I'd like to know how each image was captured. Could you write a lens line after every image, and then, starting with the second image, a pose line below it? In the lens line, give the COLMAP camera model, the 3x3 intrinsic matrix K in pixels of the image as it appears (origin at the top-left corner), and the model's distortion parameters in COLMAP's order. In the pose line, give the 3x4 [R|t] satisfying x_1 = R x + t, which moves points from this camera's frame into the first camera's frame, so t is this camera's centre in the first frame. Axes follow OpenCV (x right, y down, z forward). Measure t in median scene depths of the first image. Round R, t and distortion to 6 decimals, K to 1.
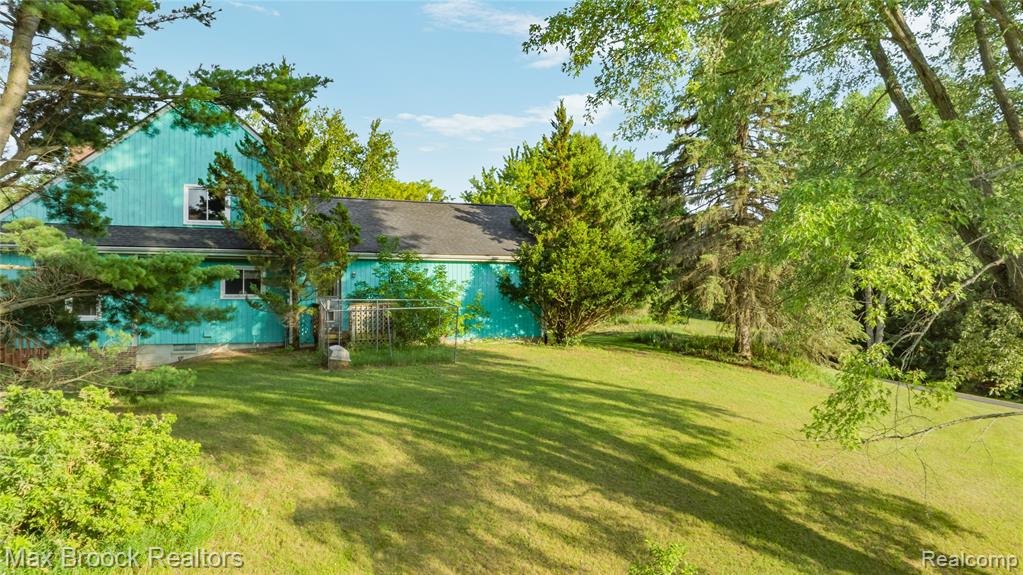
lens RADIAL K [[719.8, 0, 513.6], [0, 719.8, 278.7], [0, 0, 1]] dist [-0.022751, -0.000370]
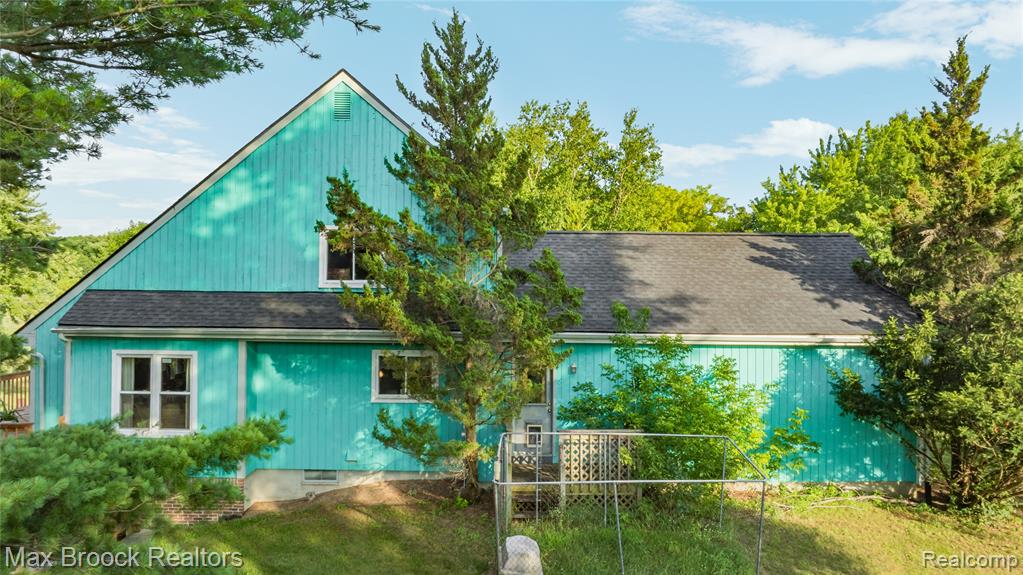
lens RADIAL K [[719.8, 0, 513.6], [0, 719.8, 278.7], [0, 0, 1]] dist [-0.022751, -0.000370]
pose [[0.927897, 0.001076, -0.372834, -0.044627], [-0.001239, 0.999999, -0.000198, -0.074639], [0.372834, 0.000645, 0.927898, 0.405250]]
